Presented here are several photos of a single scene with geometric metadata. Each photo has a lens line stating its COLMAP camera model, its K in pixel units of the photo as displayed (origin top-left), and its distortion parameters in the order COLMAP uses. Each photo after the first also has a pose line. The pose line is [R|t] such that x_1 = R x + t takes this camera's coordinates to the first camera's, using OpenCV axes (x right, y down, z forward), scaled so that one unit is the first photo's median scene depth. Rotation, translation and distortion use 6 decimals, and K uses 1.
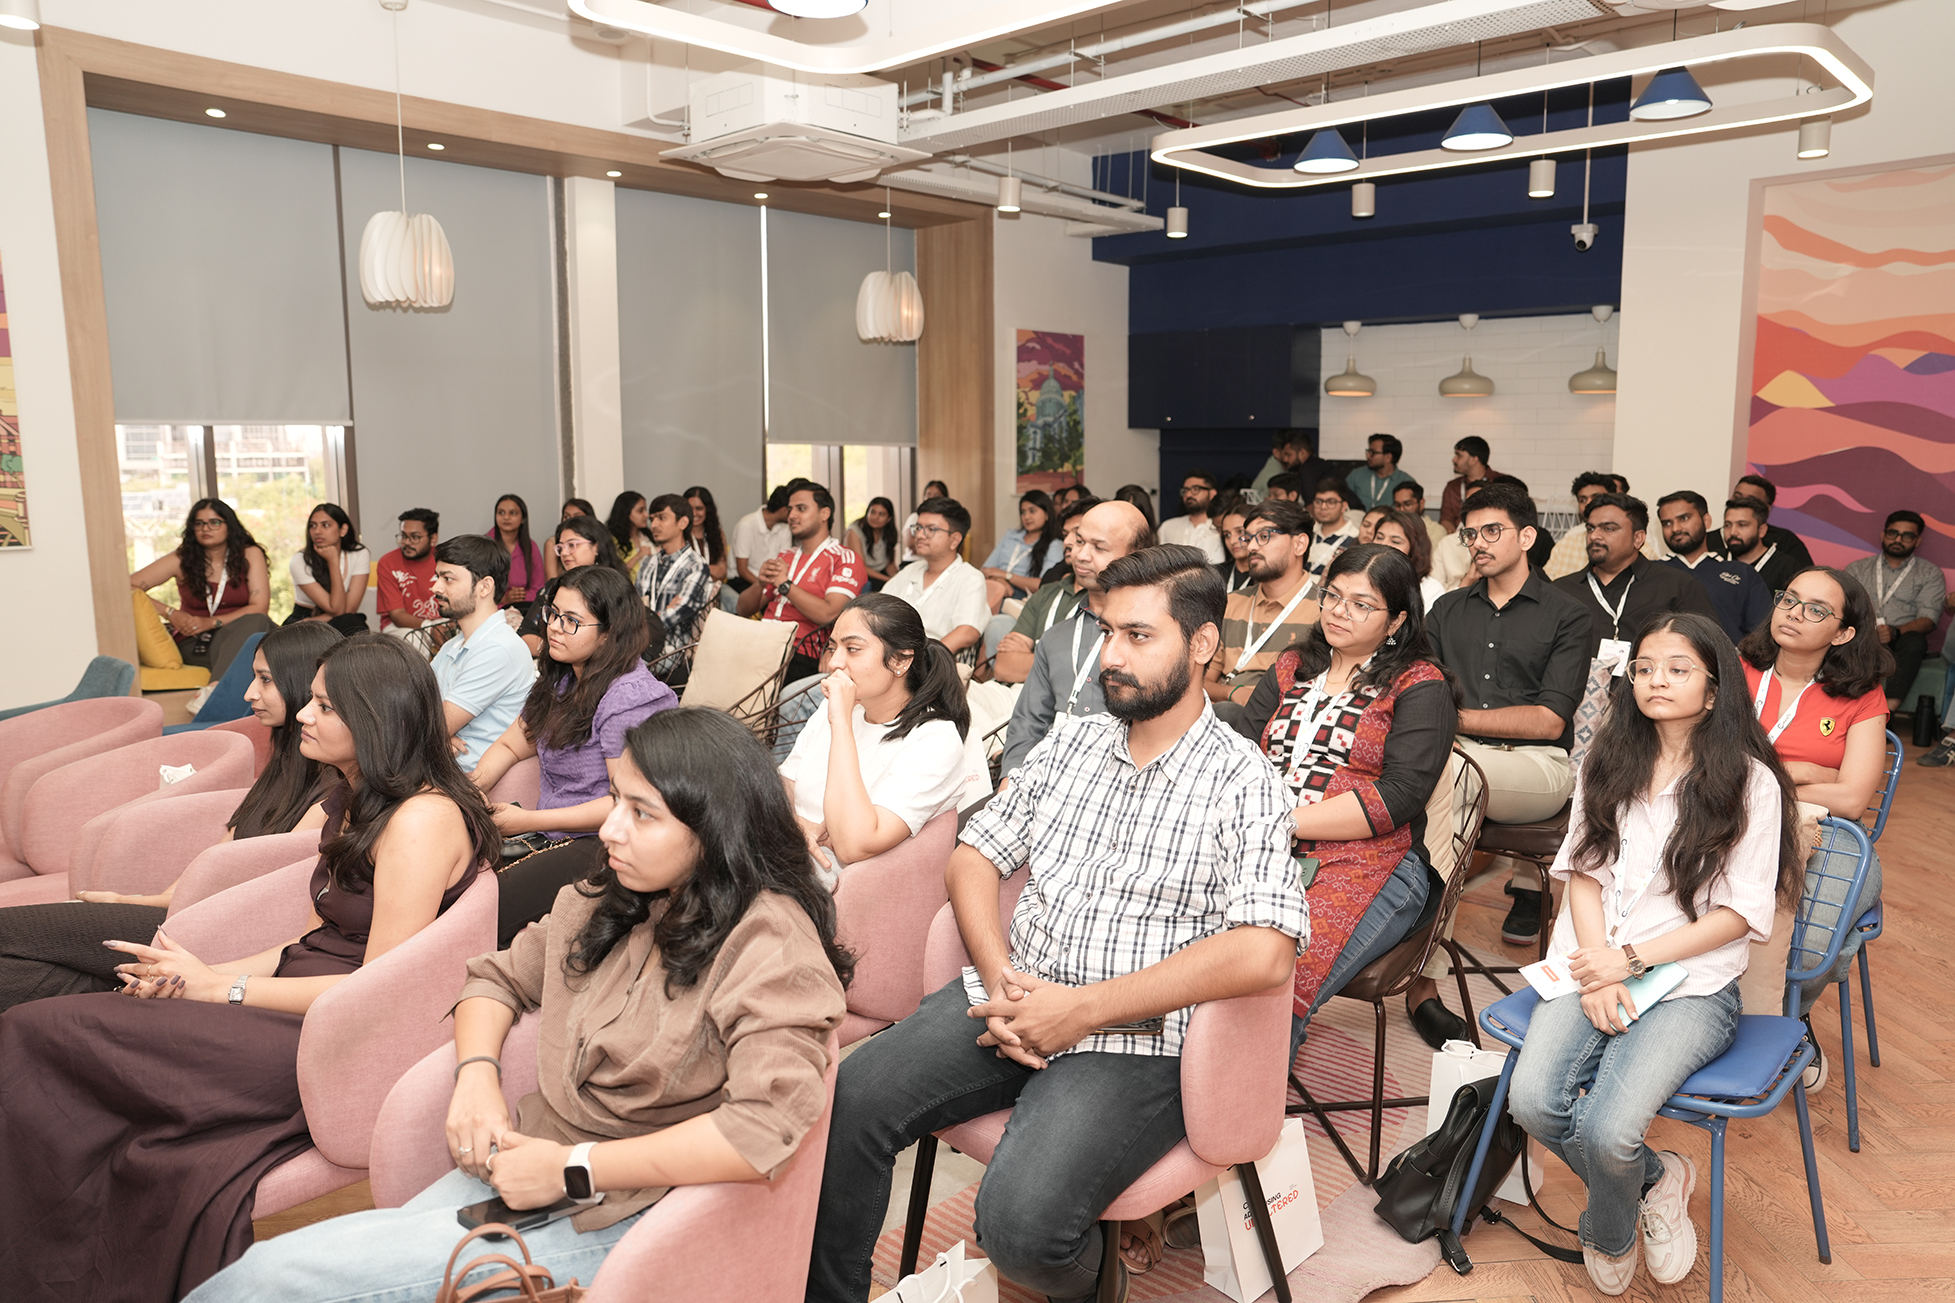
lens RADIAL K [[1358.8, 0, 977.5], [0, 1358.8, 651.5], [0, 0, 1]] dist [-0.088350, 0.062267]
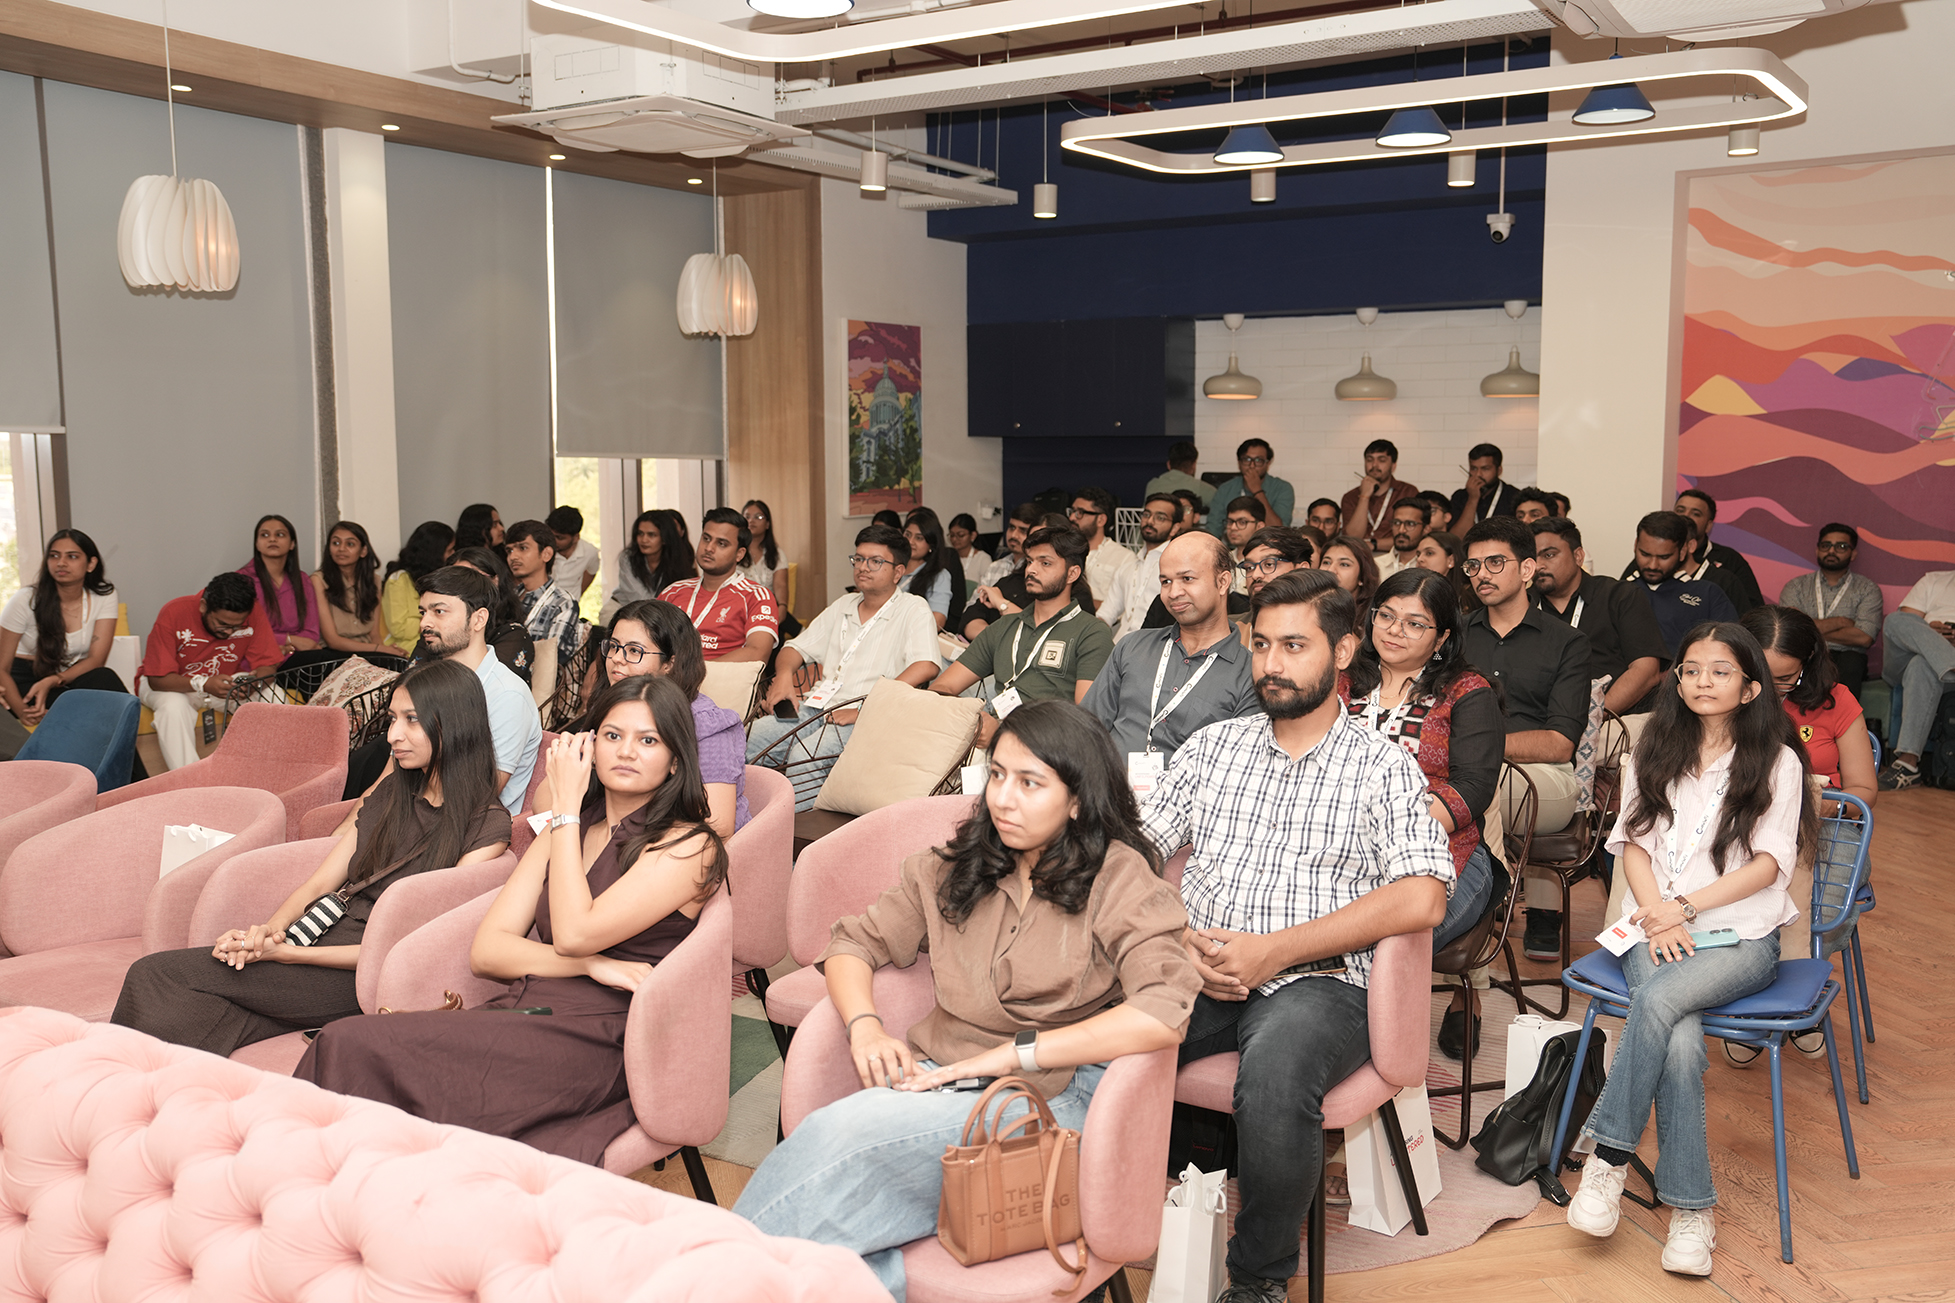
lens RADIAL K [[1805.9, 0, 977.5], [0, 1805.9, 651.5], [0, 0, 1]] dist [-0.003954, 0.030857]
pose [[0.983766, -0.020206, 0.178314, -0.131764], [0.026828, 0.999034, -0.034807, 0.012031], [-0.177439, 0.039026, 0.983358, -0.150726]]
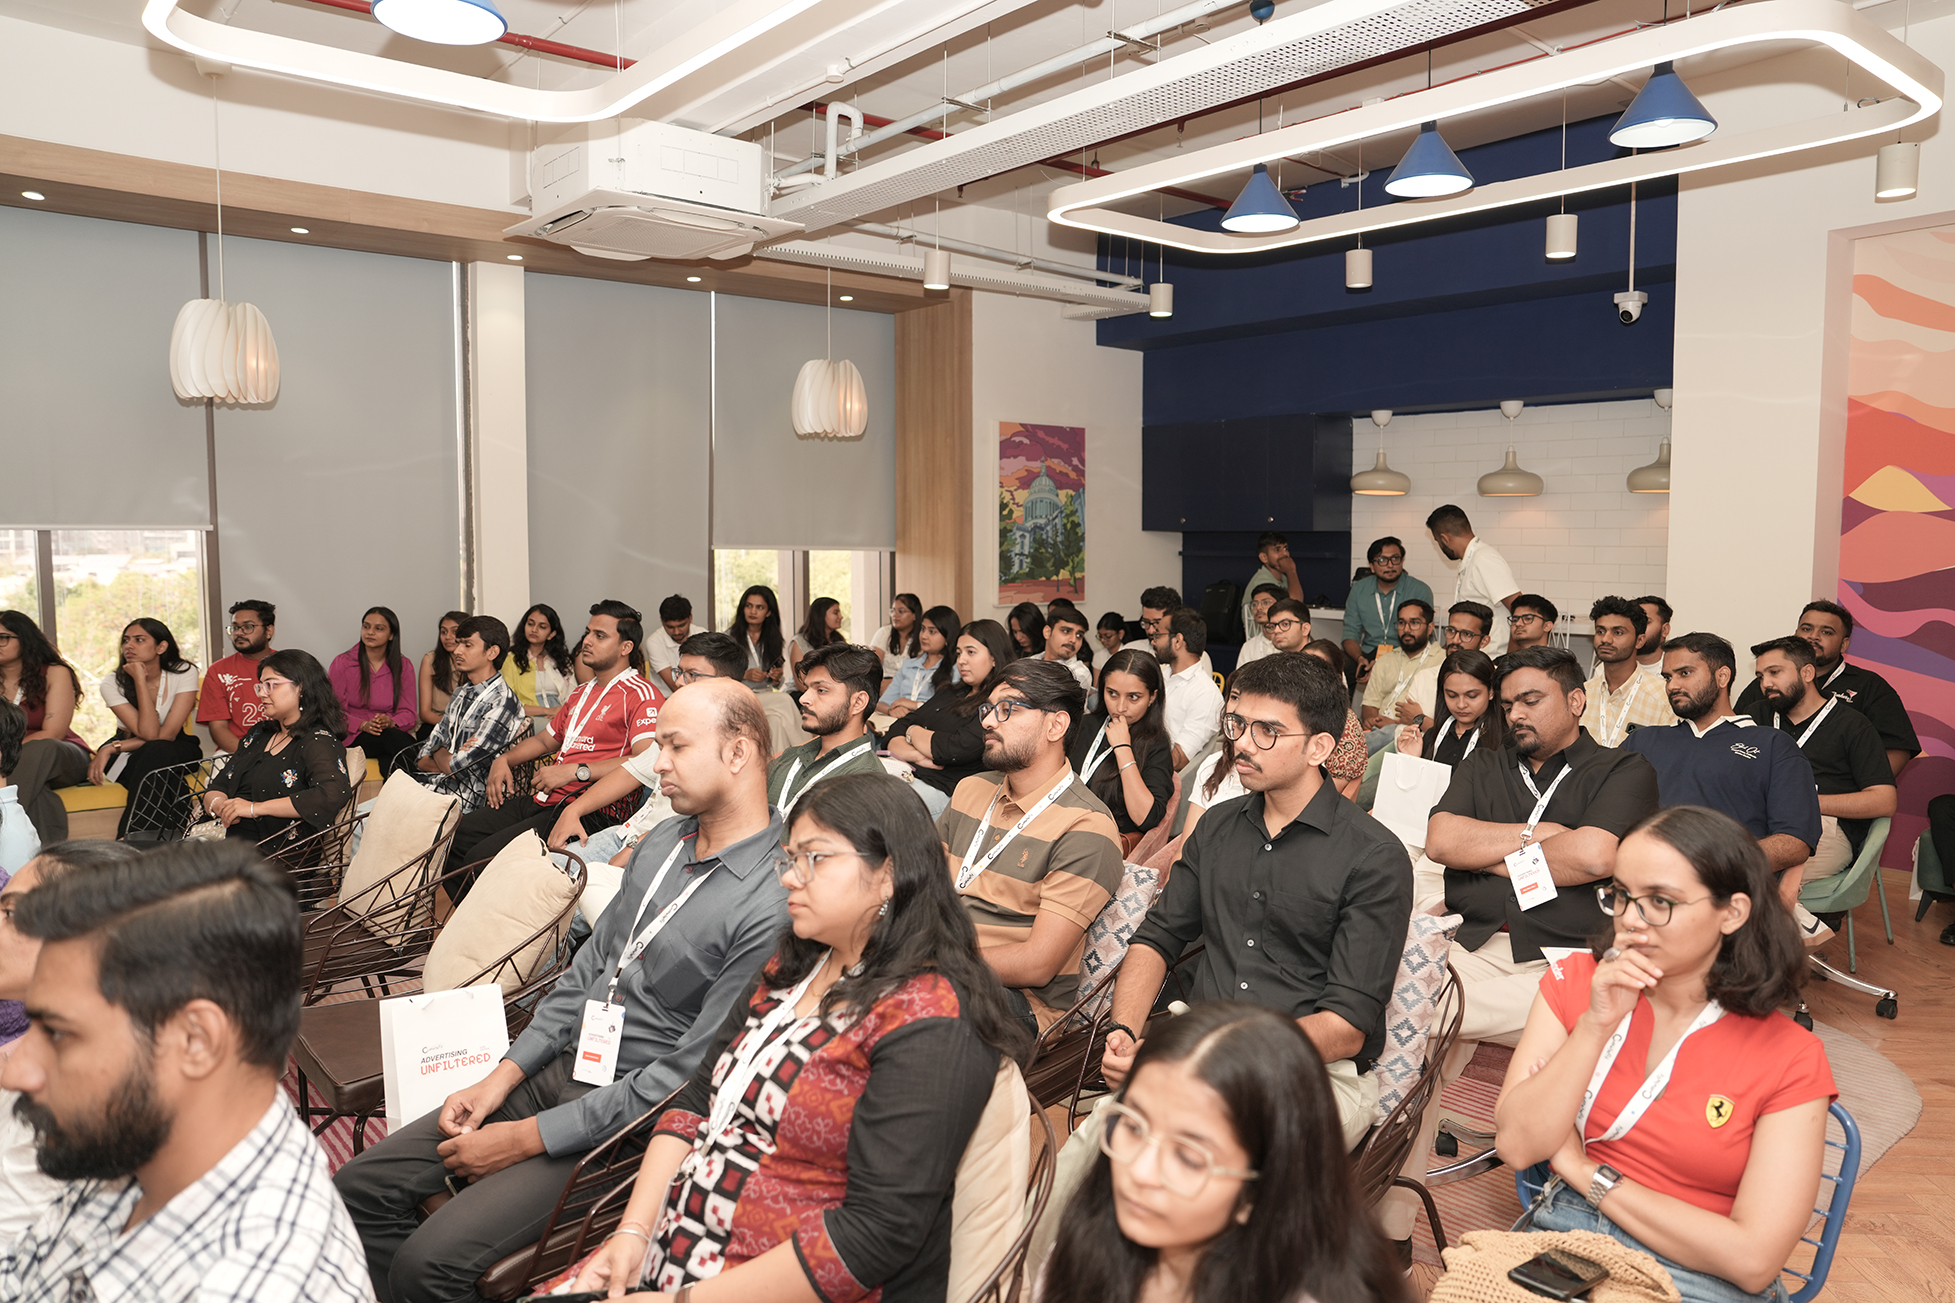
lens RADIAL K [[1358.8, 0, 977.5], [0, 1358.8, 651.5], [0, 0, 1]] dist [-0.088350, 0.062267]
pose [[0.993412, 0.013658, -0.113777, 0.163074], [-0.020919, 0.997803, -0.062864, -0.040595], [0.112668, 0.064830, 0.991515, 0.160428]]
